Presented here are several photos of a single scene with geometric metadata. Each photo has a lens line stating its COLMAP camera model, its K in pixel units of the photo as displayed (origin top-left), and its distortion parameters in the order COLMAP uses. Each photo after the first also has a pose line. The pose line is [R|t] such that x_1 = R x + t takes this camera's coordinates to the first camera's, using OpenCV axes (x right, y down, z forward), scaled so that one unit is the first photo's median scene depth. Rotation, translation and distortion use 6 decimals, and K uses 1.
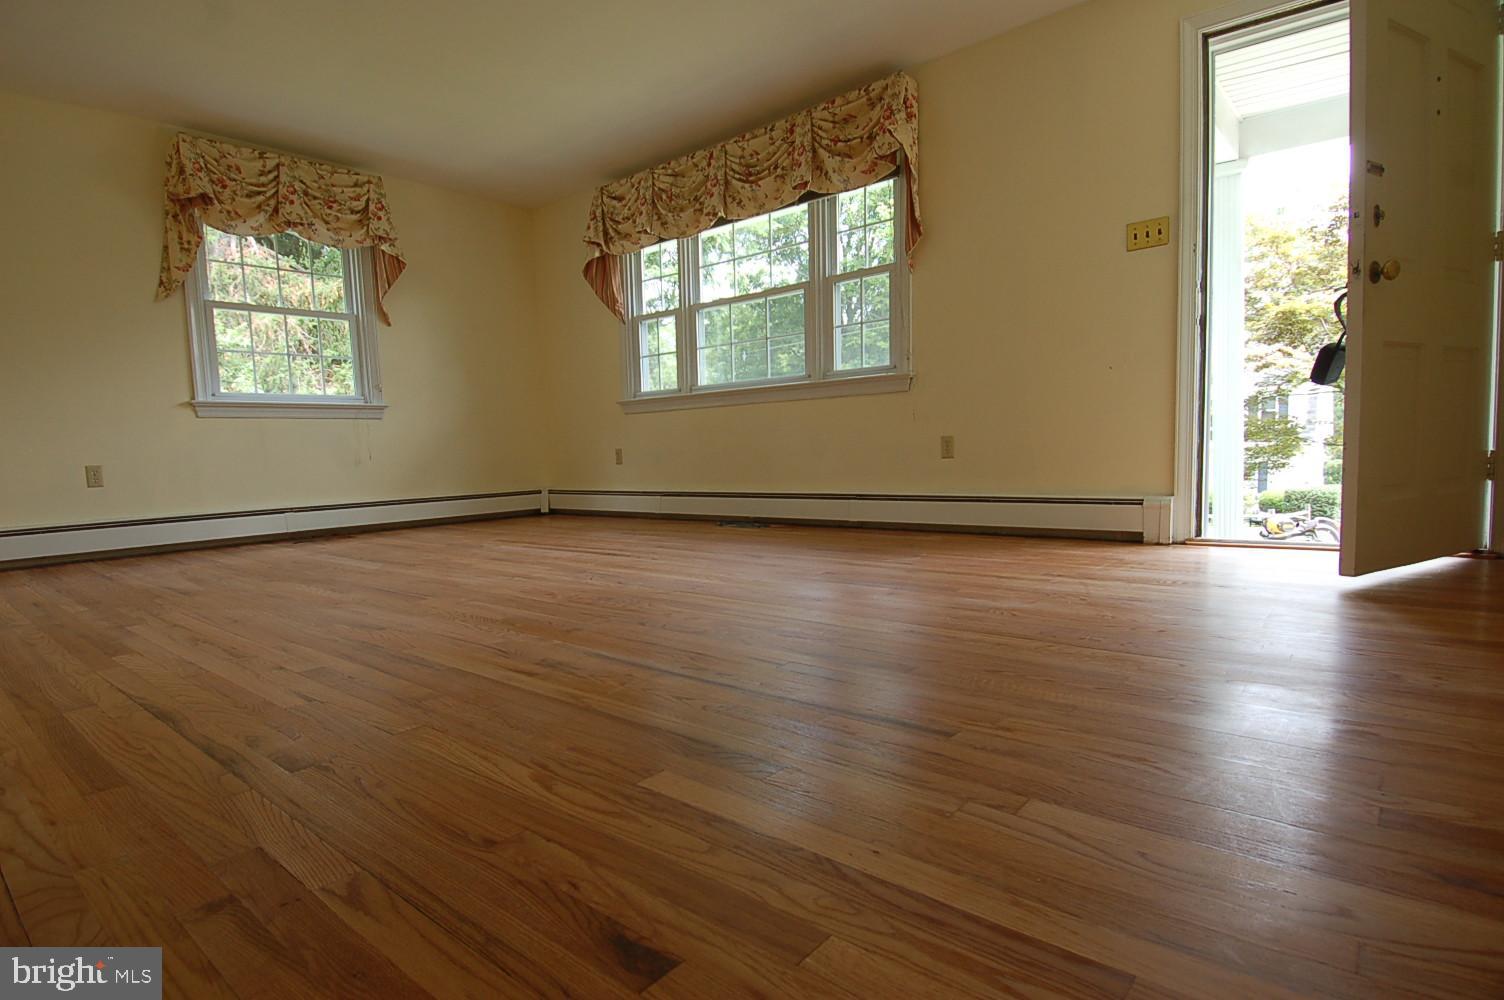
lens RADIAL K [[807.2, 0, 681.9], [0, 807.2, 546.6], [0, 0, 1]] dist [0.002885, -0.005177]
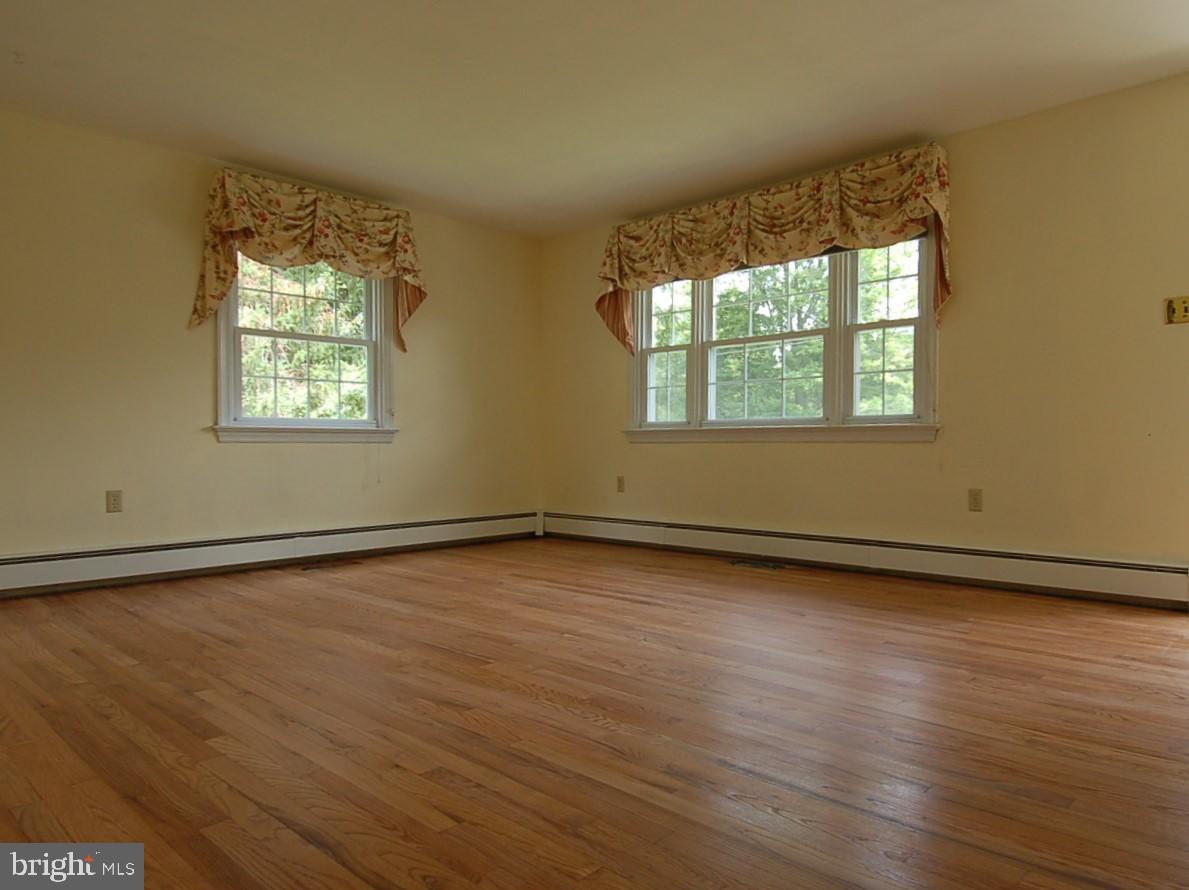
lens RADIAL K [[811.7, 0, 596.2], [0, 811.7, 446.2], [0, 0, 1]] dist [0.012932, -0.001272]
pose [[0.999412, 0.033750, 0.006089, -0.140947], [-0.033003, 0.994755, -0.096820, -0.073558], [-0.009325, 0.096562, 0.995283, -0.004687]]
